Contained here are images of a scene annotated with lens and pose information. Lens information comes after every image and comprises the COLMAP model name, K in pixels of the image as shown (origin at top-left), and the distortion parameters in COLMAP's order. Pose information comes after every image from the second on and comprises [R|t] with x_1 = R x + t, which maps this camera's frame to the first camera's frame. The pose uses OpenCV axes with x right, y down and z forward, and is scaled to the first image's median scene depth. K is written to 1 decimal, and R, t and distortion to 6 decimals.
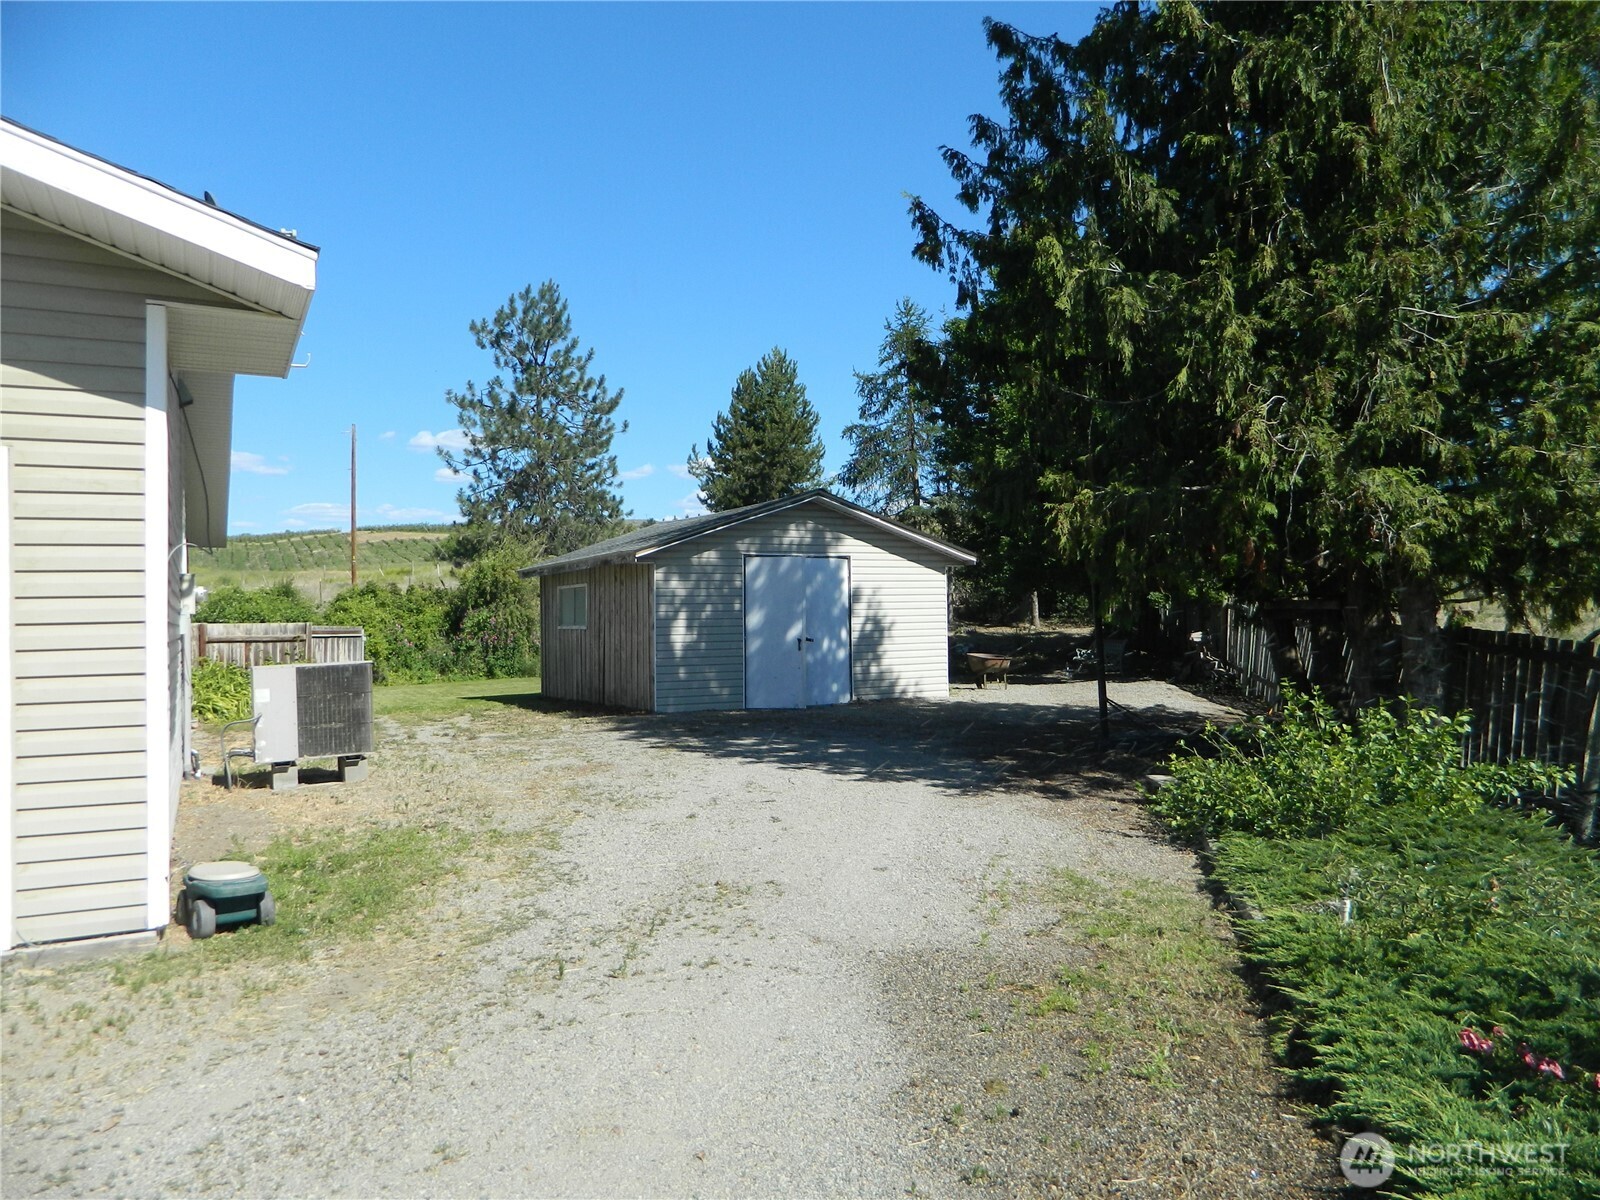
lens RADIAL K [[1179.3, 0, 800.0], [0, 1179.3, 598.8], [0, 0, 1]] dist [0.012645, -0.002912]
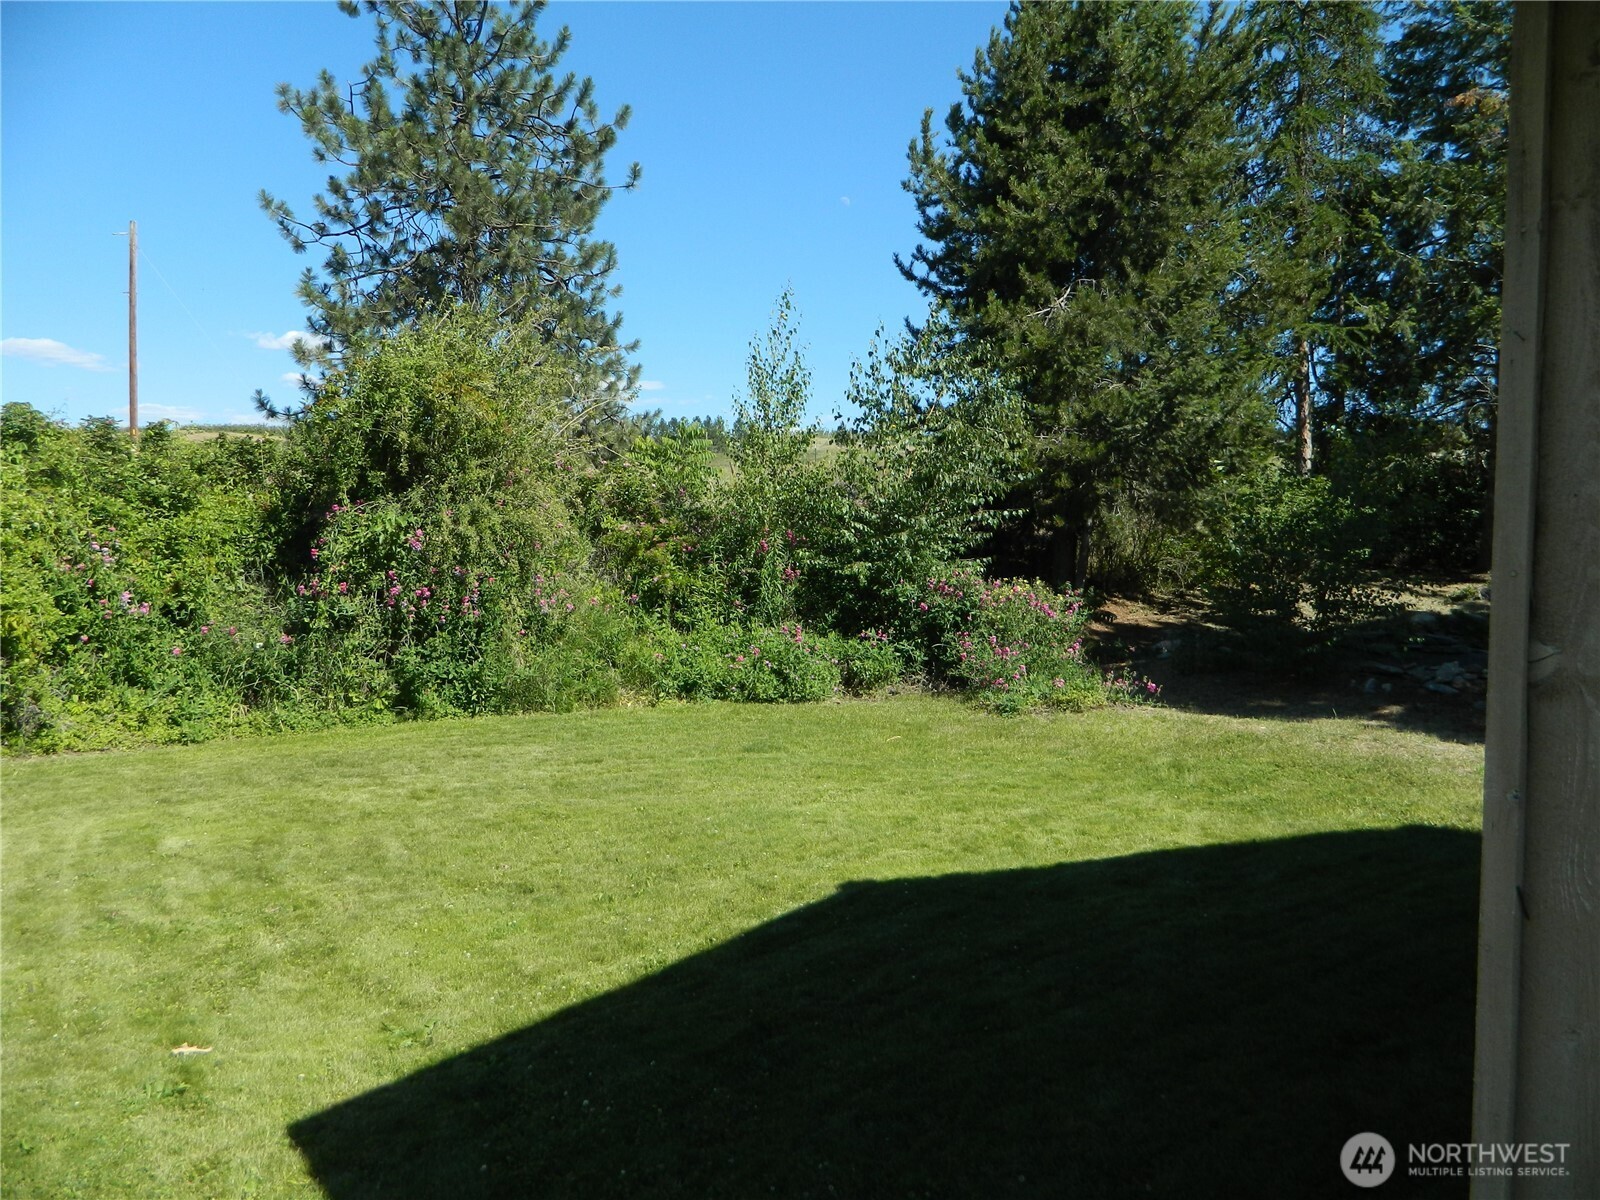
lens RADIAL K [[1179.3, 0, 799.7], [0, 1179.3, 603.6], [0, 0, 1]] dist [0.012645, -0.002912]
pose [[0.992752, 0.022315, 0.118092, -0.140741], [-0.030132, 0.997442, 0.064824, 0.008701], [-0.116343, -0.067913, 0.990885, 0.483434]]
